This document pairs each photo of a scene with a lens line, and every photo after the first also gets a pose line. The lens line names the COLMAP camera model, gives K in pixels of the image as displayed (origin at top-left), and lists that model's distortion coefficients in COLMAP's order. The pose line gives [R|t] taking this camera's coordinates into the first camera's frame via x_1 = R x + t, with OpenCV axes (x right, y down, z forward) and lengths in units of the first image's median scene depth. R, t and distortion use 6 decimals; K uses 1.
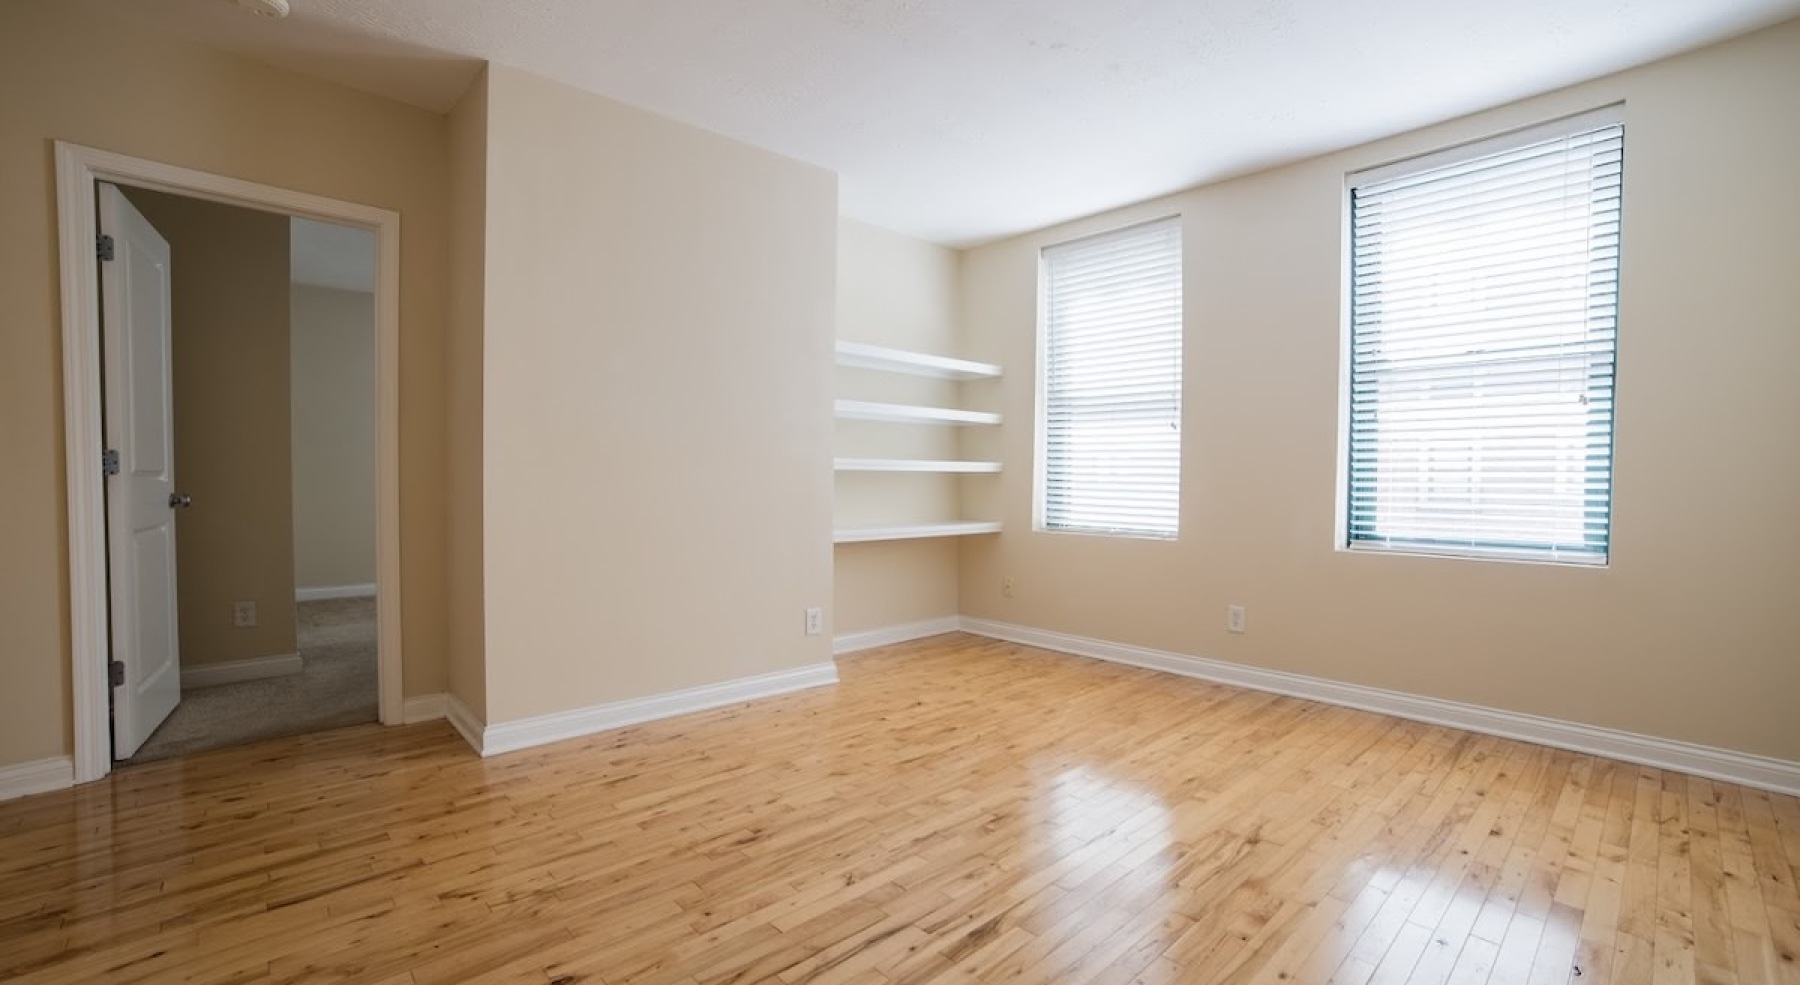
lens RADIAL K [[747.7, 0, 939.7], [0, 747.7, 474.2], [0, 0, 1]] dist [-0.000033, 0.000159]
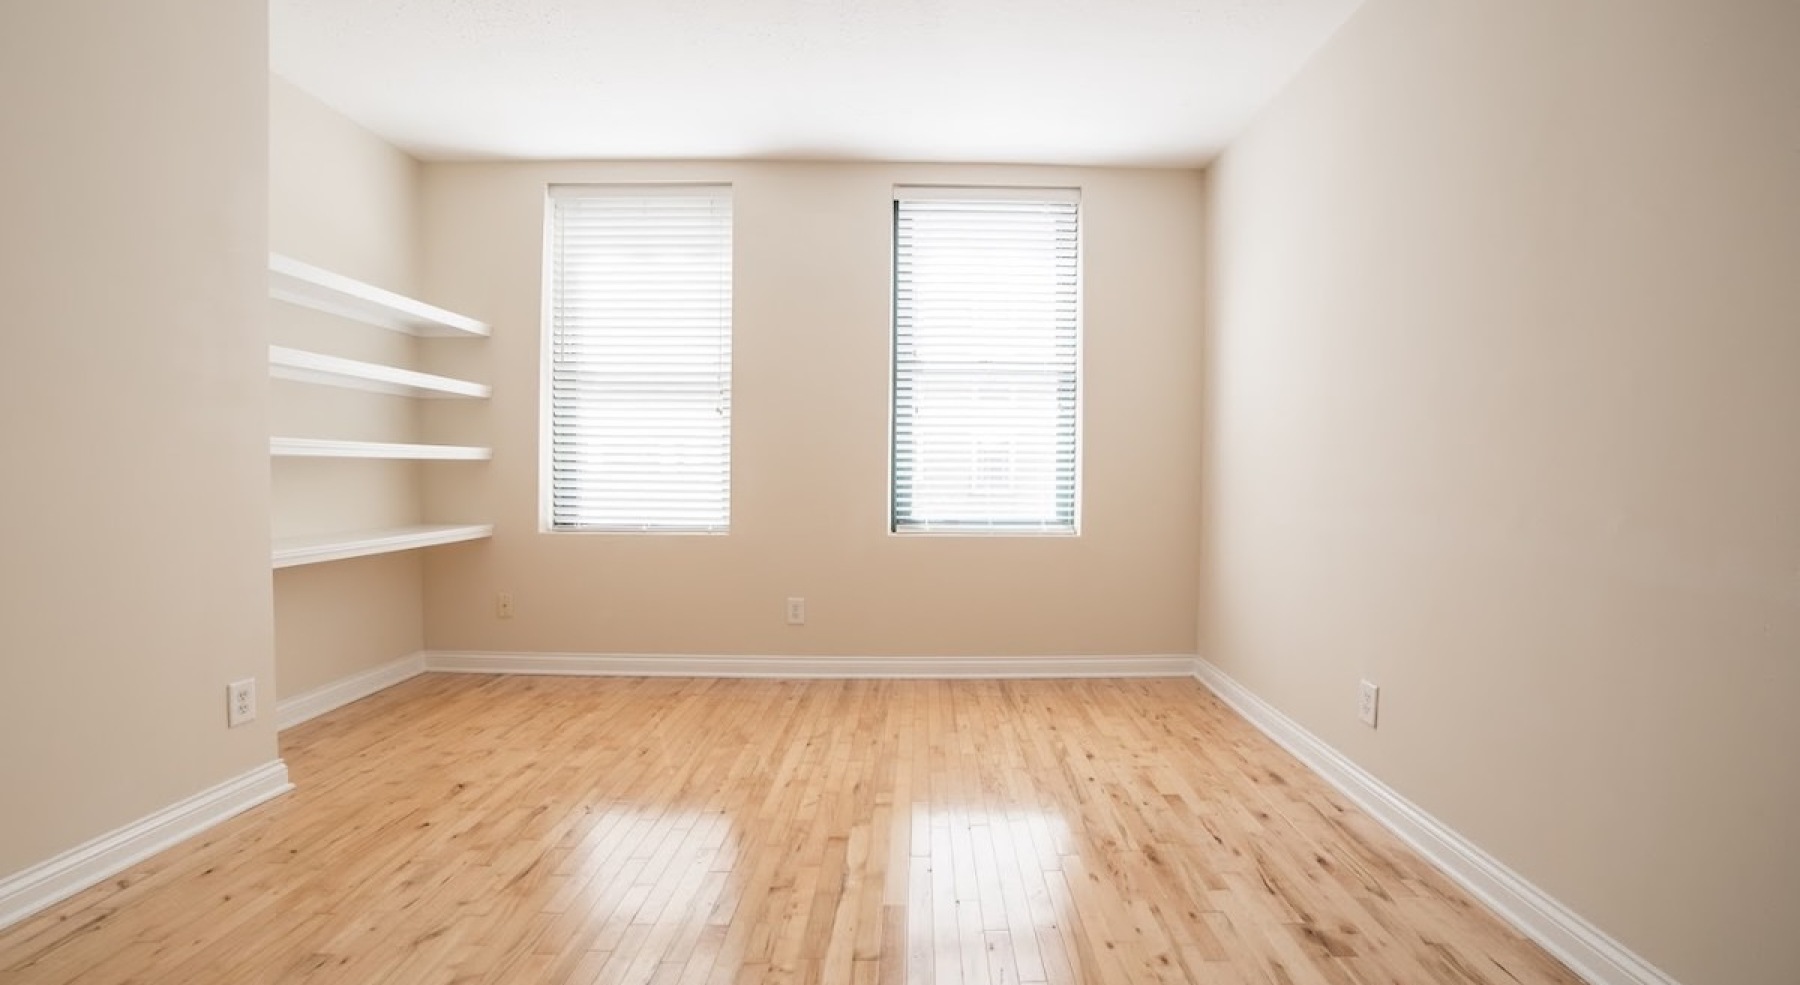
lens RADIAL K [[754.3, 0, 905.4], [0, 754.3, 477.9], [0, 0, 1]] dist [-0.069661, 0.034329]
pose [[0.721577, -0.010429, 0.692256, -0.180296], [-0.004435, 0.999796, 0.019685, -0.001317], [-0.692320, -0.017274, 0.721384, 0.188439]]
